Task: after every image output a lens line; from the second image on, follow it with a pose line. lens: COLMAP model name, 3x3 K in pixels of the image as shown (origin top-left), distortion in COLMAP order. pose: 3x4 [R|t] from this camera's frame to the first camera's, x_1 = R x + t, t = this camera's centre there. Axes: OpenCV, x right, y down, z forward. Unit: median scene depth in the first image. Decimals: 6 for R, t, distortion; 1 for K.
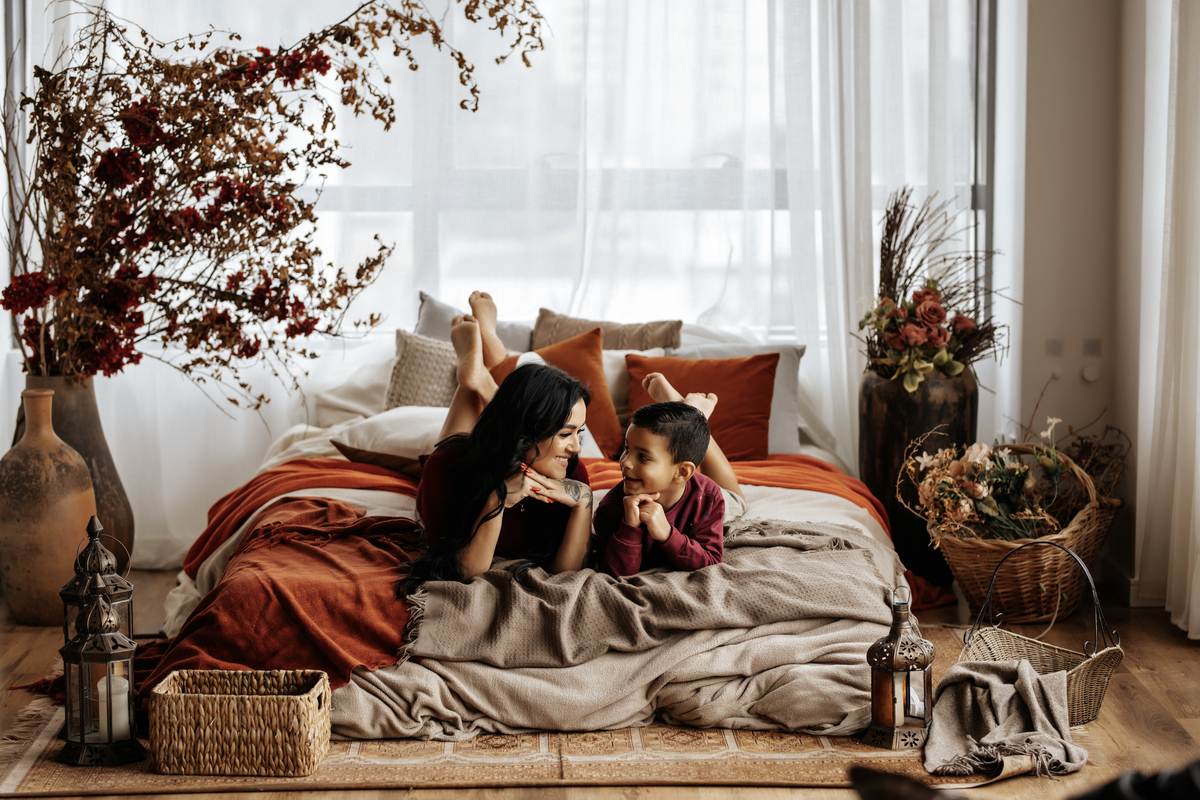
lens RADIAL K [[2819.4, 0, 600.0], [0, 2819.4, 400.0], [0, 0, 1]] dist [0.040153, -0.212305]
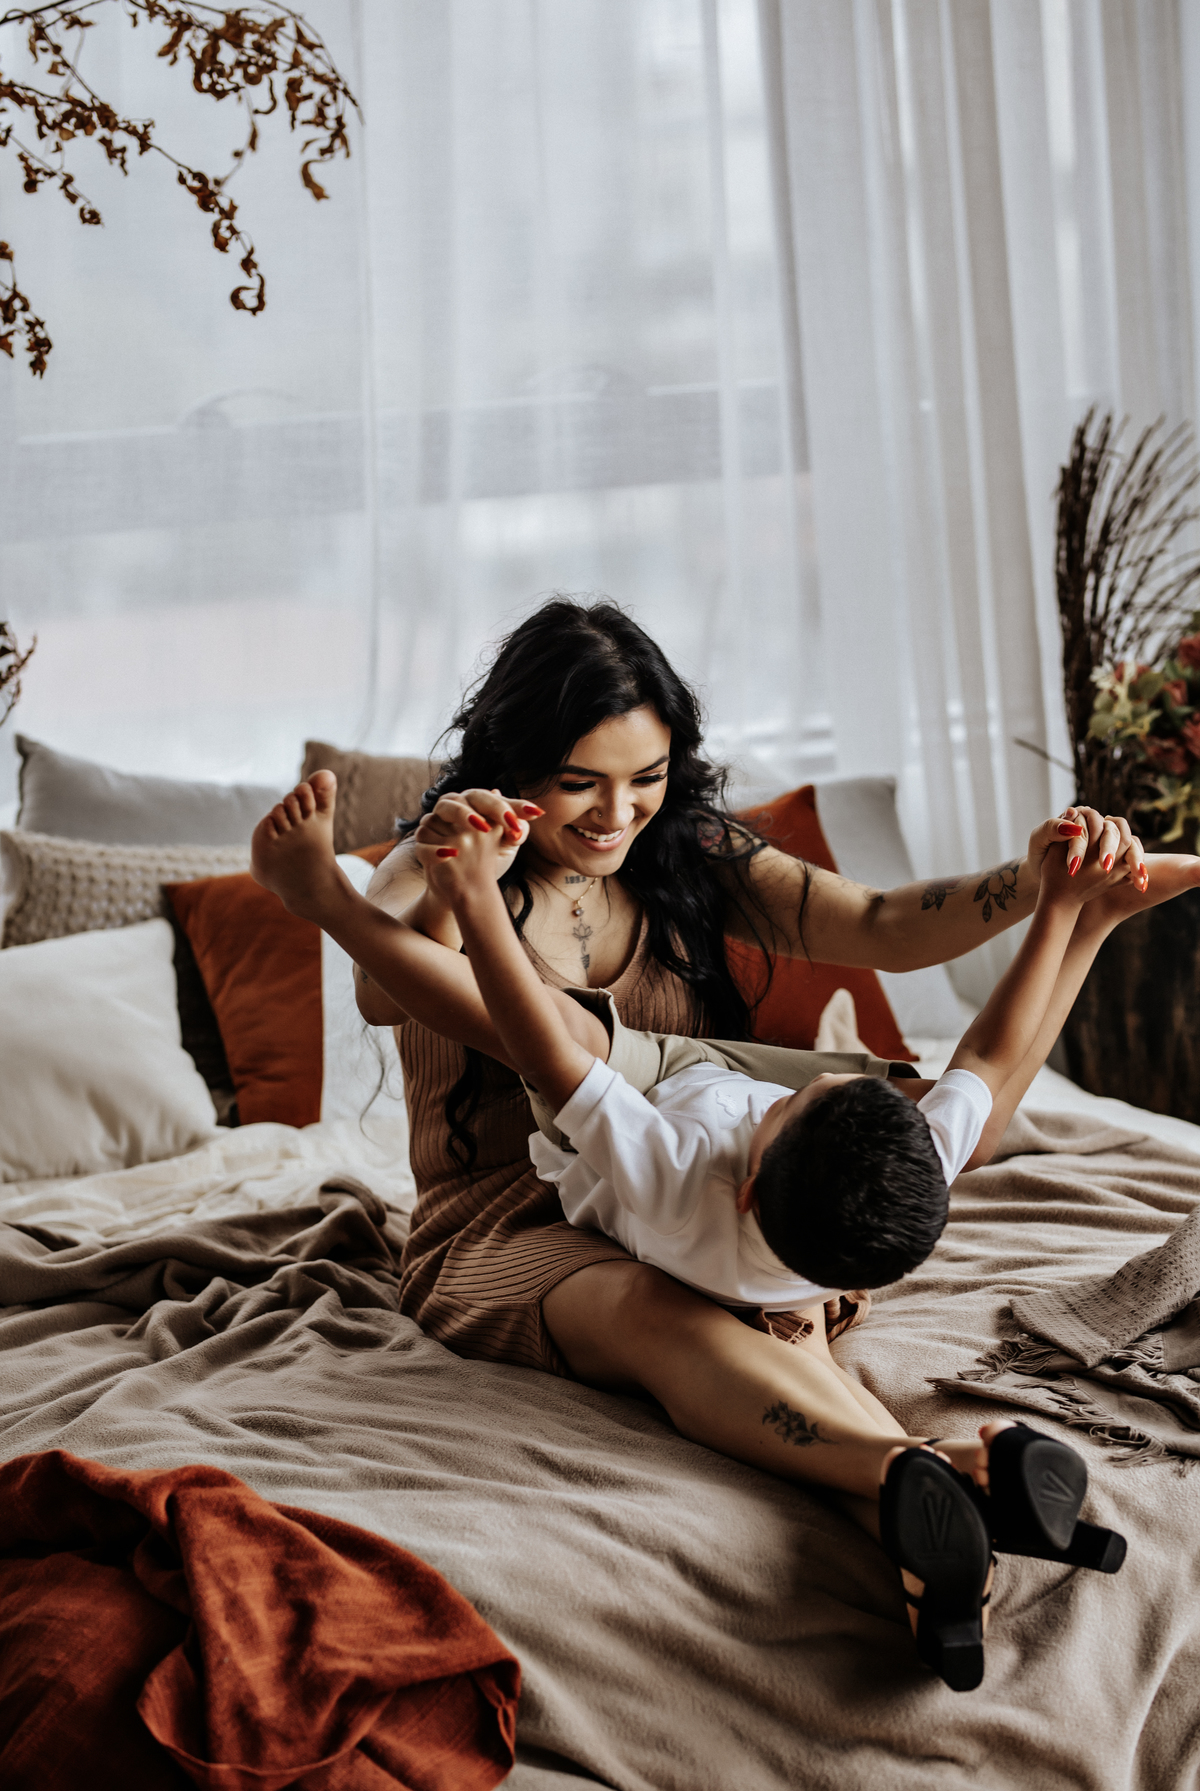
lens RADIAL K [[4207.9, 0, 600.0], [0, 4207.9, 895.5], [0, 0, 1]] dist [0.040153, -0.212305]
pose [[0.958189, -0.107592, 0.265138, -0.167812], [0.094495, 0.993611, 0.061705, -0.049670], [-0.270083, -0.034071, 0.962234, 0.379003]]
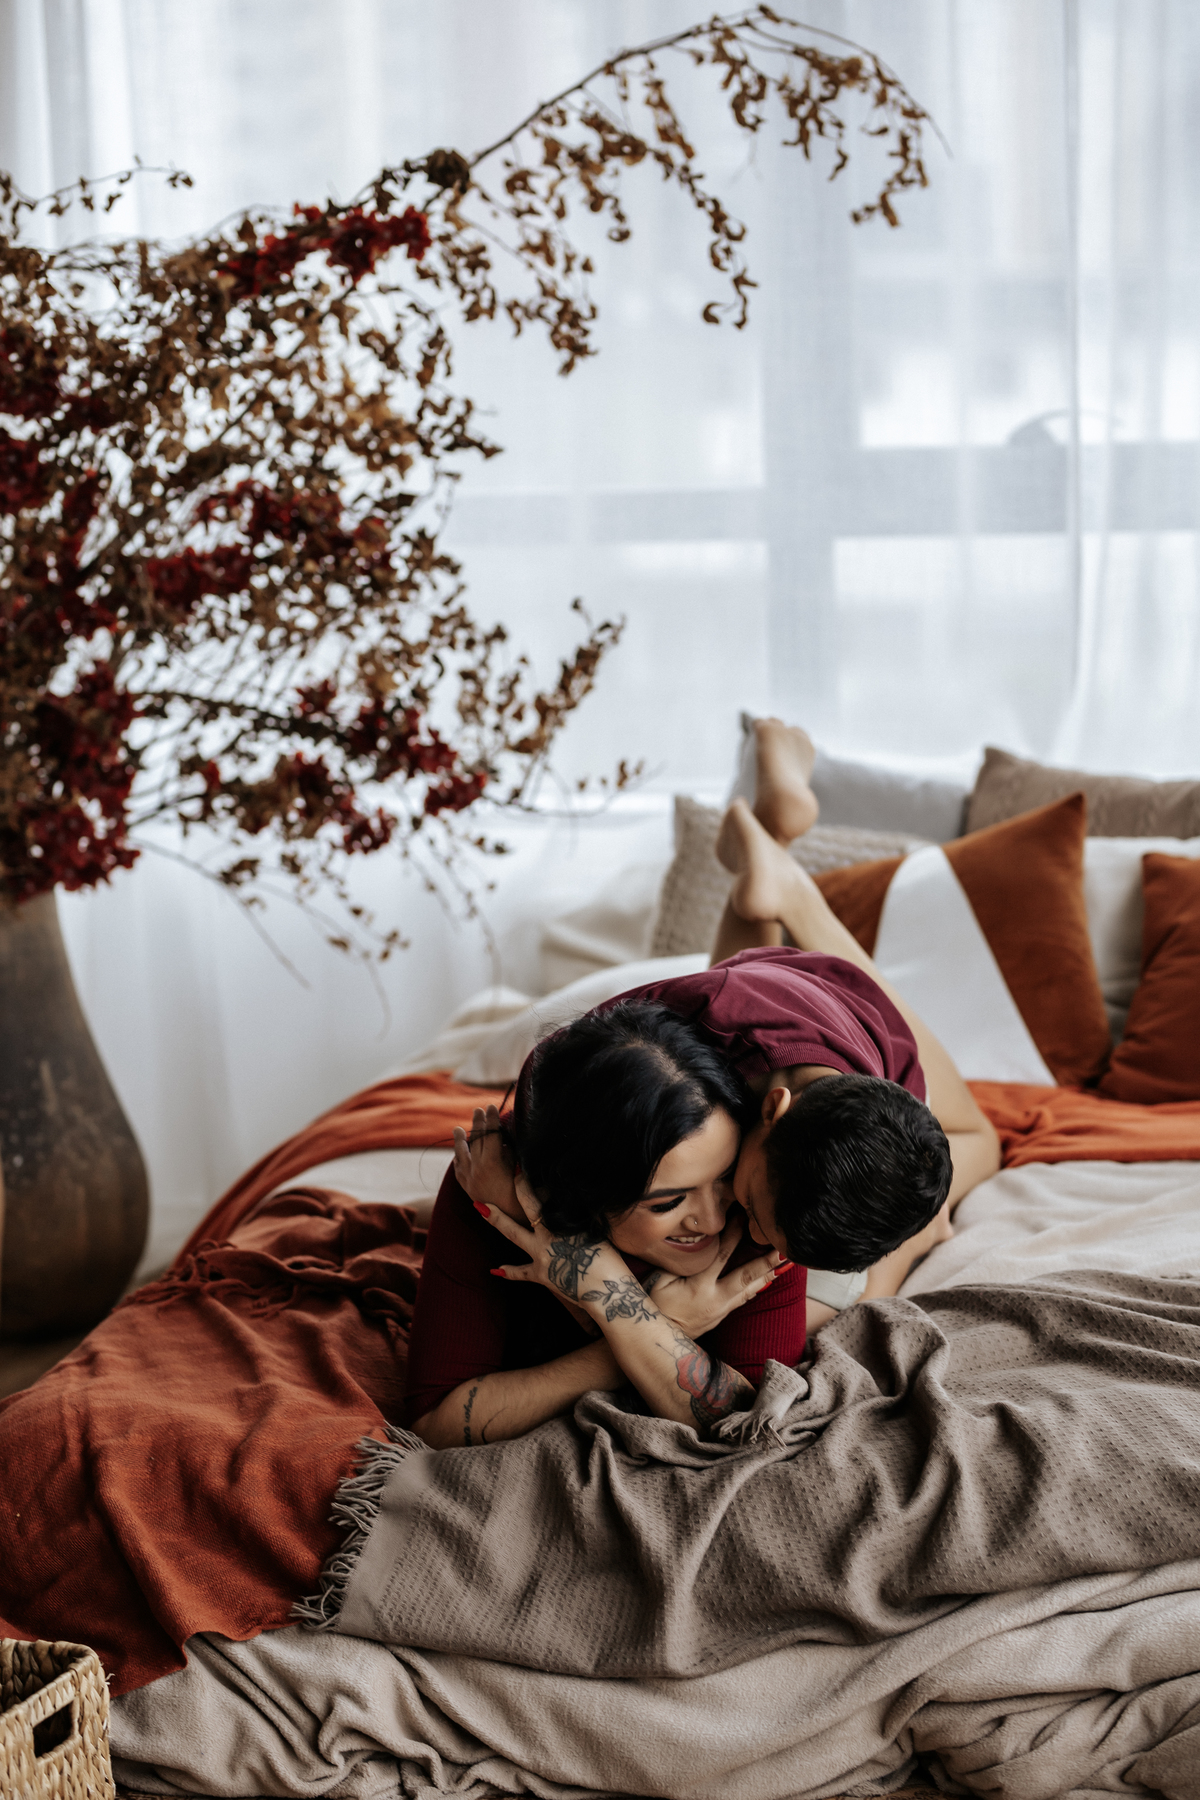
lens RADIAL K [[4261.1, 0, 622.7], [0, 4261.1, 1058.7], [0, 0, 1]] dist [0.008136, -0.459855]
pose [[0.962226, 0.016699, -0.271740, 0.124080], [0.000543, 0.997998, 0.063251, -0.027789], [0.272252, -0.061009, 0.960290, 0.323850]]
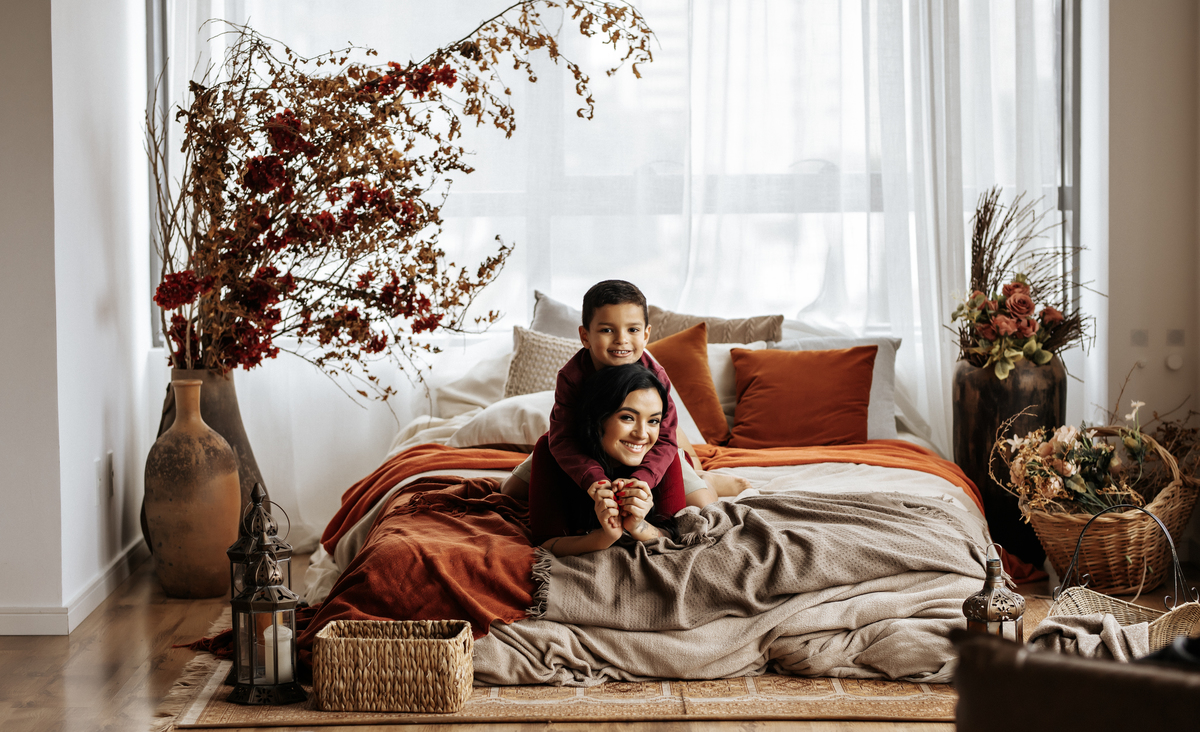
lens RADIAL K [[3022.5, 0, 497.0], [0, 3022.5, 326.6], [0, 0, 1]] dist [0.115859, -1.022902]
pose [[0.998358, -0.006108, -0.056958, -0.014412], [0.003771, 0.999150, -0.041045, 0.023758], [0.057160, 0.040762, 0.997533, -0.149019]]
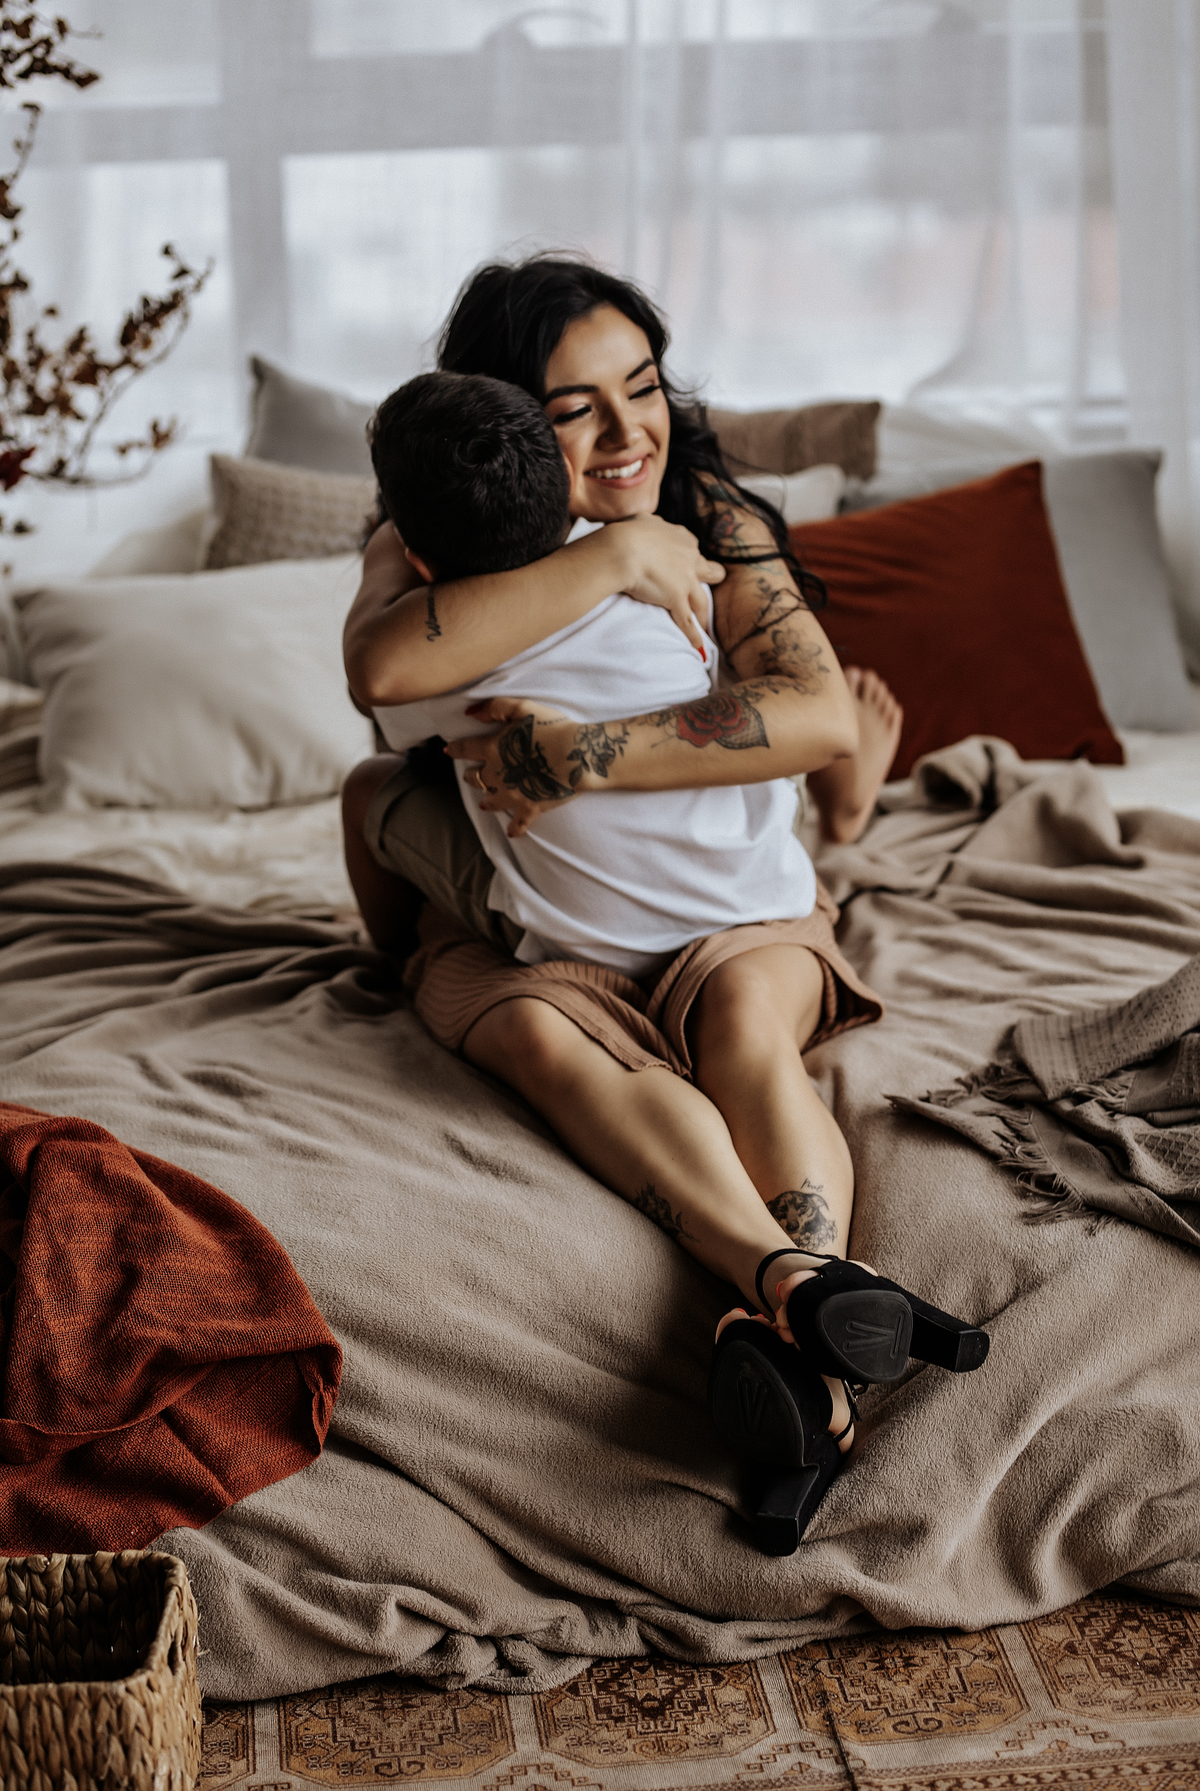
lens RADIAL K [[4255.6, 0, 600.0], [0, 4255.6, 895.5], [0, 0, 1]] dist [-0.188944, 0.737443]
pose [[0.997390, -0.049982, 0.052115, -0.054148], [0.042481, 0.989764, 0.136247, -0.046784], [-0.058391, -0.133678, 0.989303, 0.380107]]
